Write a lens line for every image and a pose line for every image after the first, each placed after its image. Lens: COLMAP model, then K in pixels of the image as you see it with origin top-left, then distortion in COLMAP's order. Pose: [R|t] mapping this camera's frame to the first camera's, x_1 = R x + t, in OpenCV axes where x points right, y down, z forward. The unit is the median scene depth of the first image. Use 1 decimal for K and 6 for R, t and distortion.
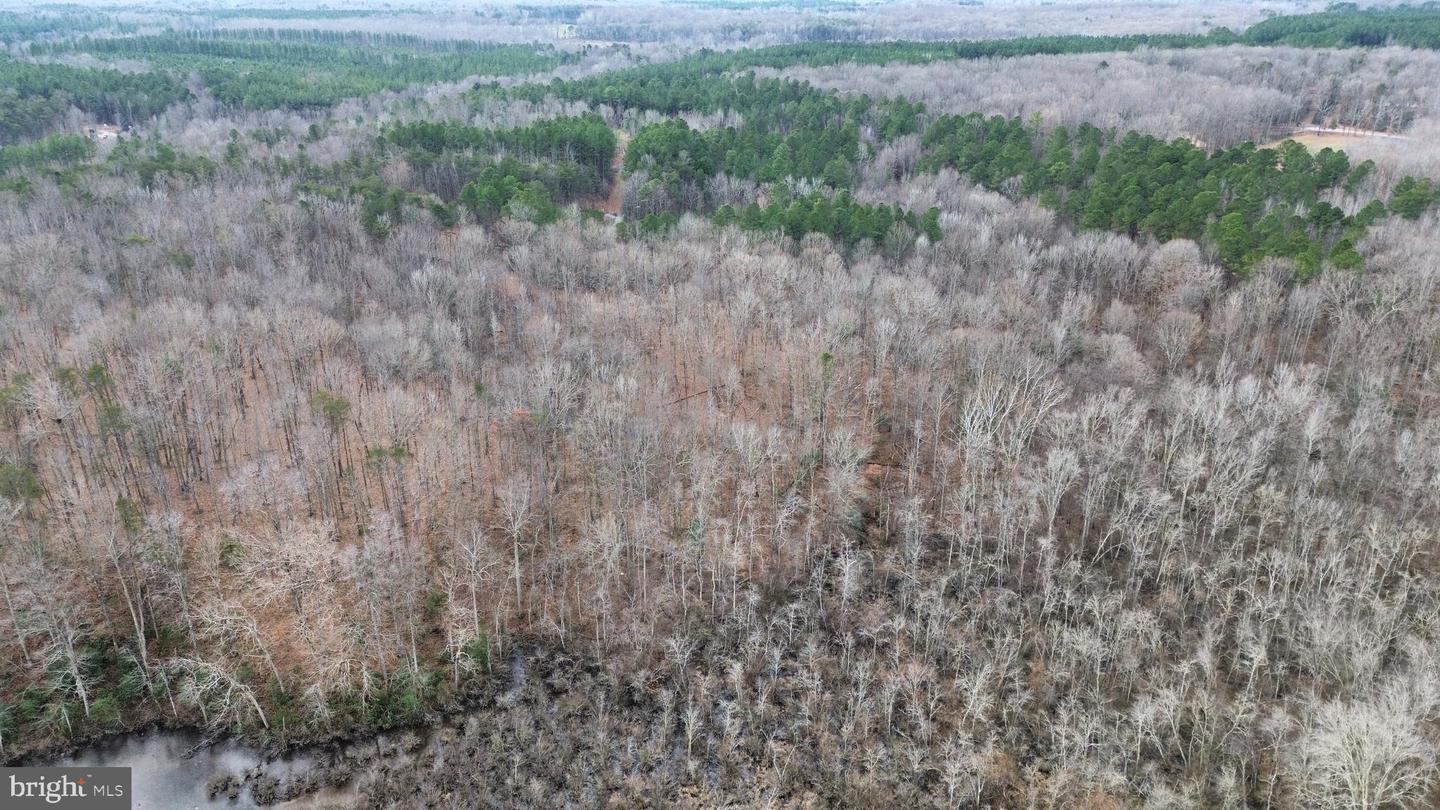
lens RADIAL K [[1001.4, 0, 722.9], [0, 1001.4, 409.7], [0, 0, 1]] dist [0.070337, -0.063367]
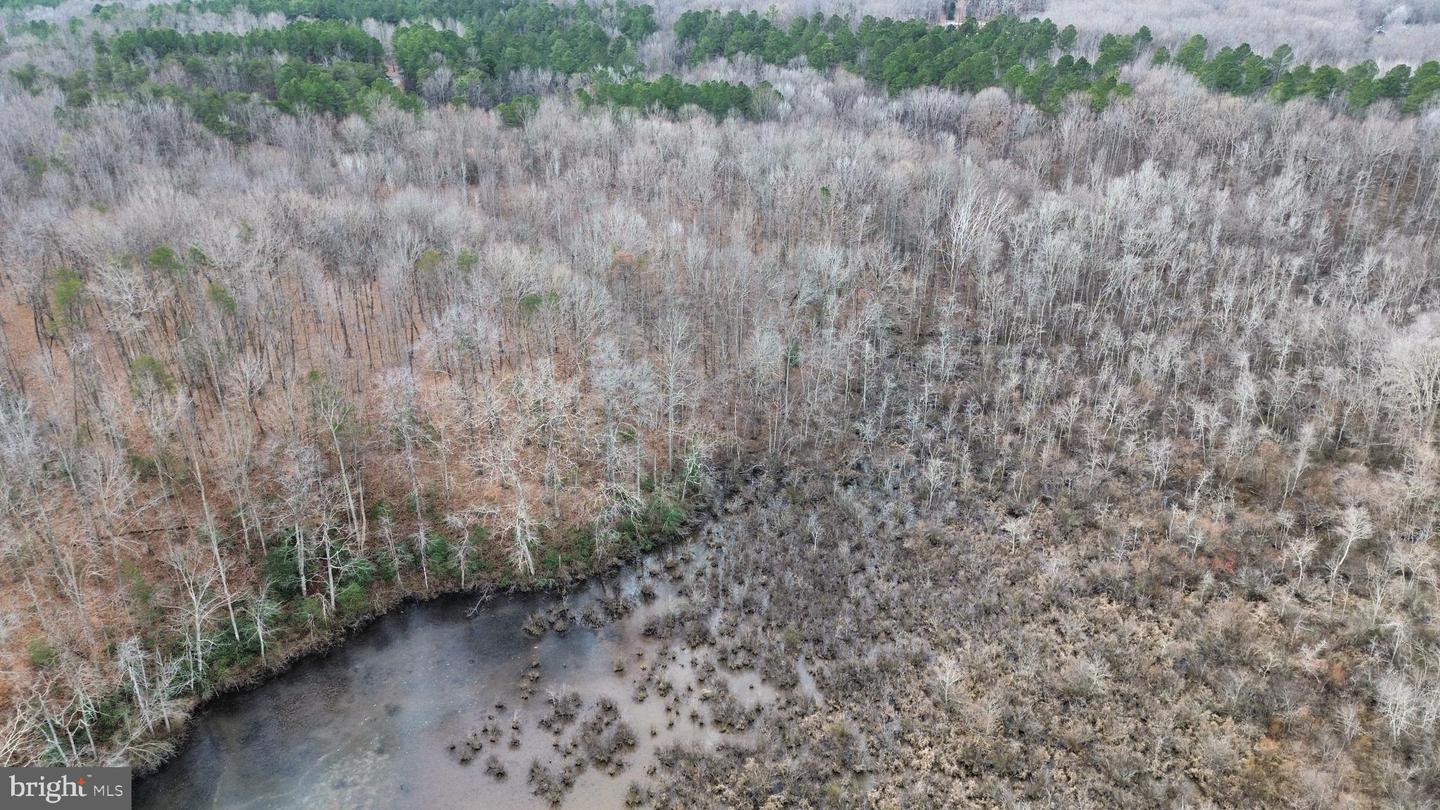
lens RADIAL K [[1001.4, 0, 714.4], [0, 1001.4, 393.0], [0, 0, 1]] dist [0.070337, -0.063367]
pose [[0.919412, -0.164300, 0.357334, -0.275153], [0.151745, 0.986403, 0.063106, 0.049986], [-0.362844, -0.003797, 0.931842, 0.022837]]
